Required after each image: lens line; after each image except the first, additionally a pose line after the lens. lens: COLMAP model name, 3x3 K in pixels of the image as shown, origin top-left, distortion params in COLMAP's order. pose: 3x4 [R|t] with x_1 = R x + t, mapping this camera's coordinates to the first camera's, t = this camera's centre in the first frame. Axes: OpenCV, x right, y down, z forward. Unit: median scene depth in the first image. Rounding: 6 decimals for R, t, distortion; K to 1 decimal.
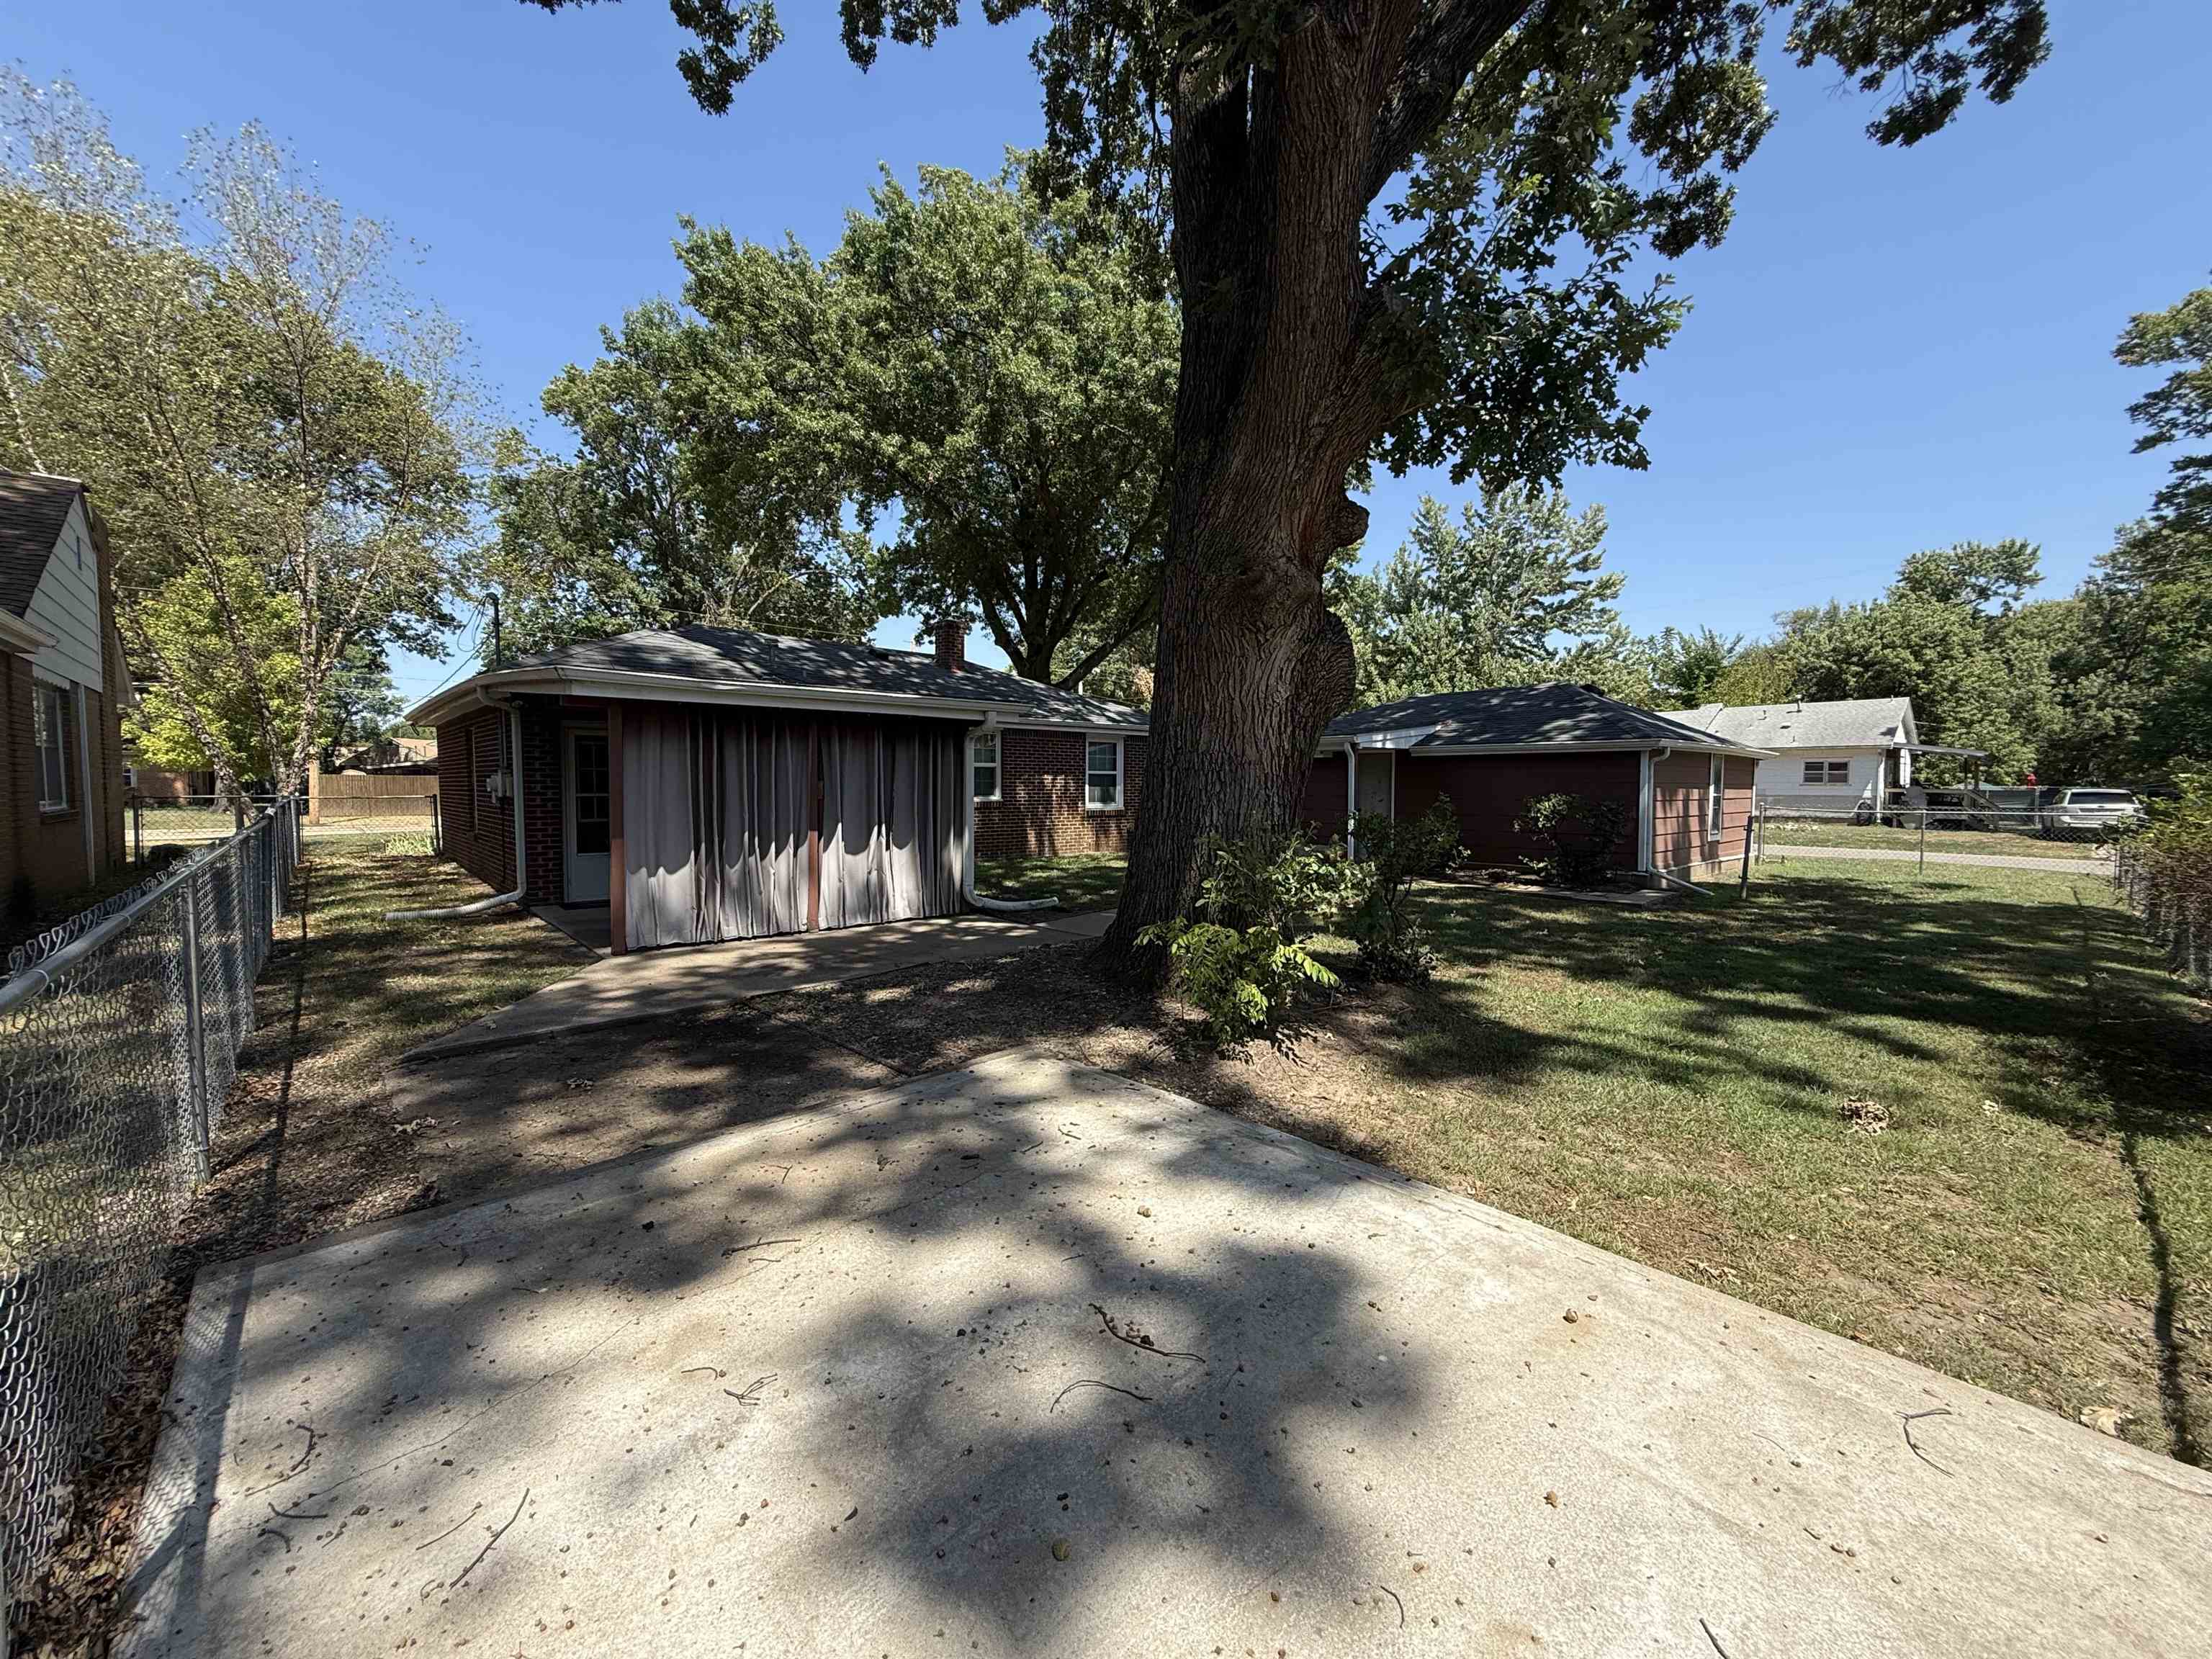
lens RADIAL K [[906.2, 0, 1106.0], [0, 906.2, 829.5], [0, 0, 1]] dist [0.001699, 0.000103]
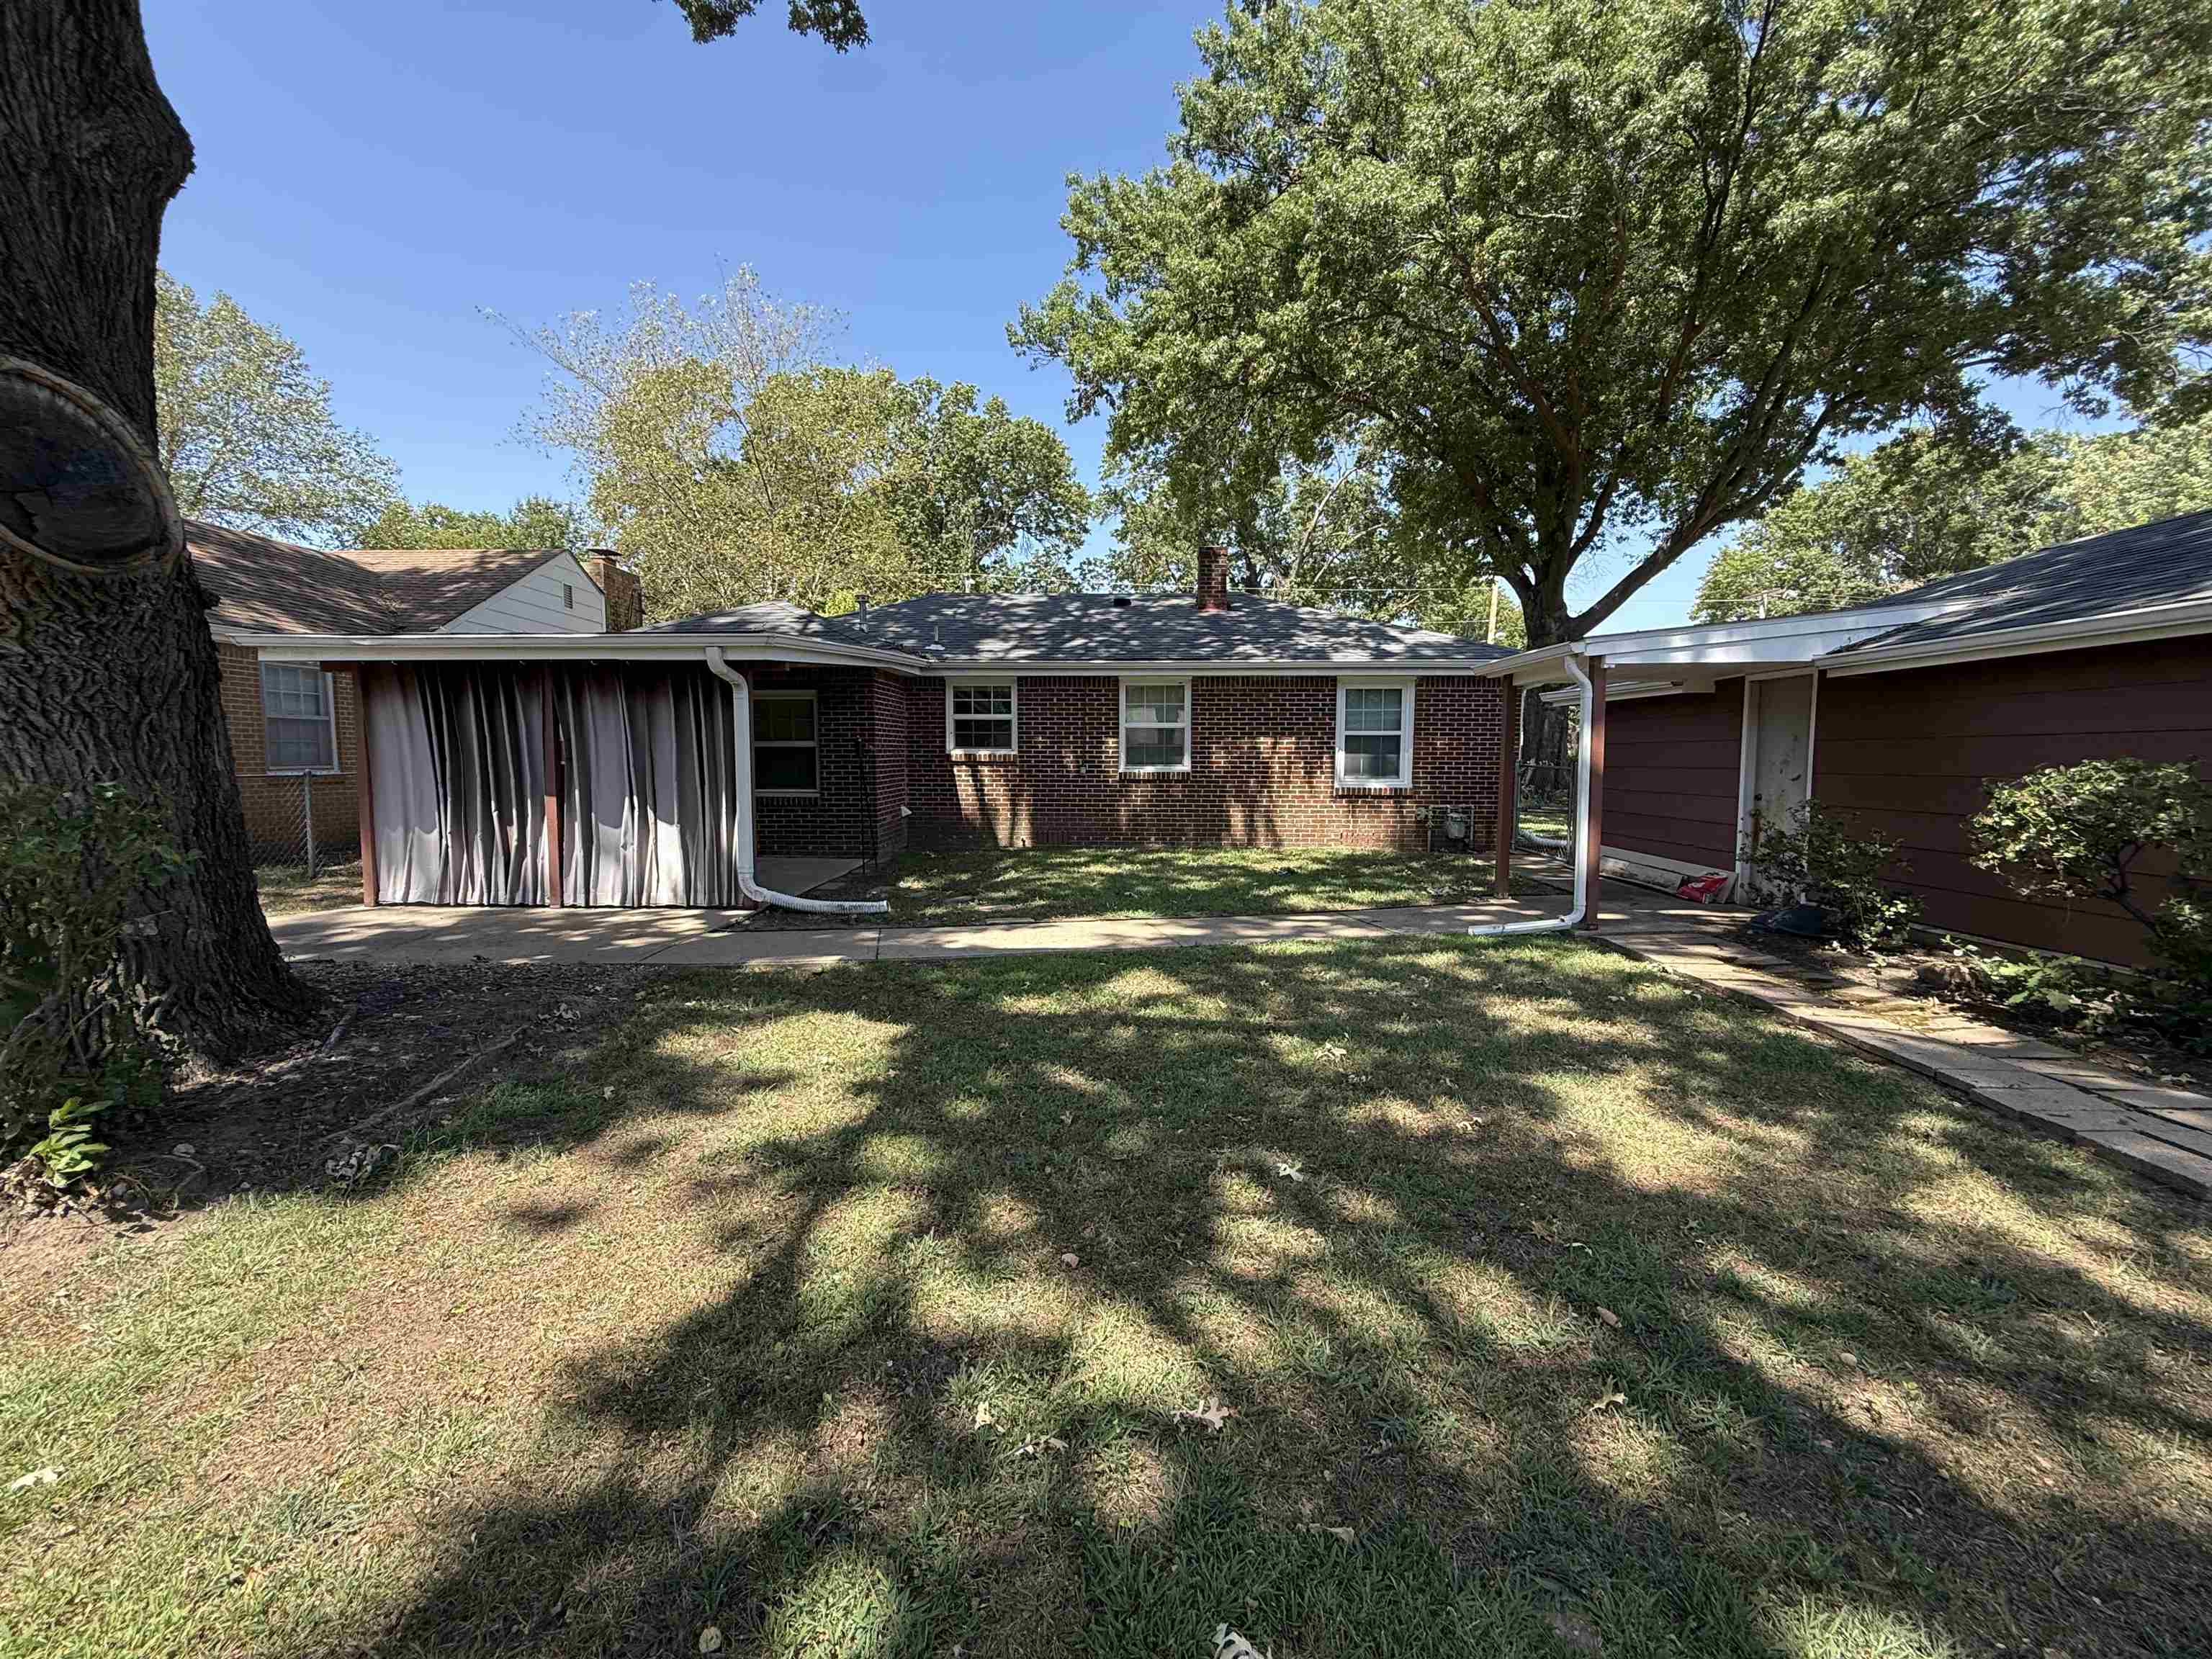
lens RADIAL K [[906.2, 0, 1106.0], [0, 906.2, 829.5], [0, 0, 1]] dist [0.001699, 0.000103]
pose [[0.725256, 0.054492, -0.686319, 0.340379], [-0.035878, 0.998500, 0.041365, -0.011377], [0.687543, -0.005376, 0.726123, 0.379653]]
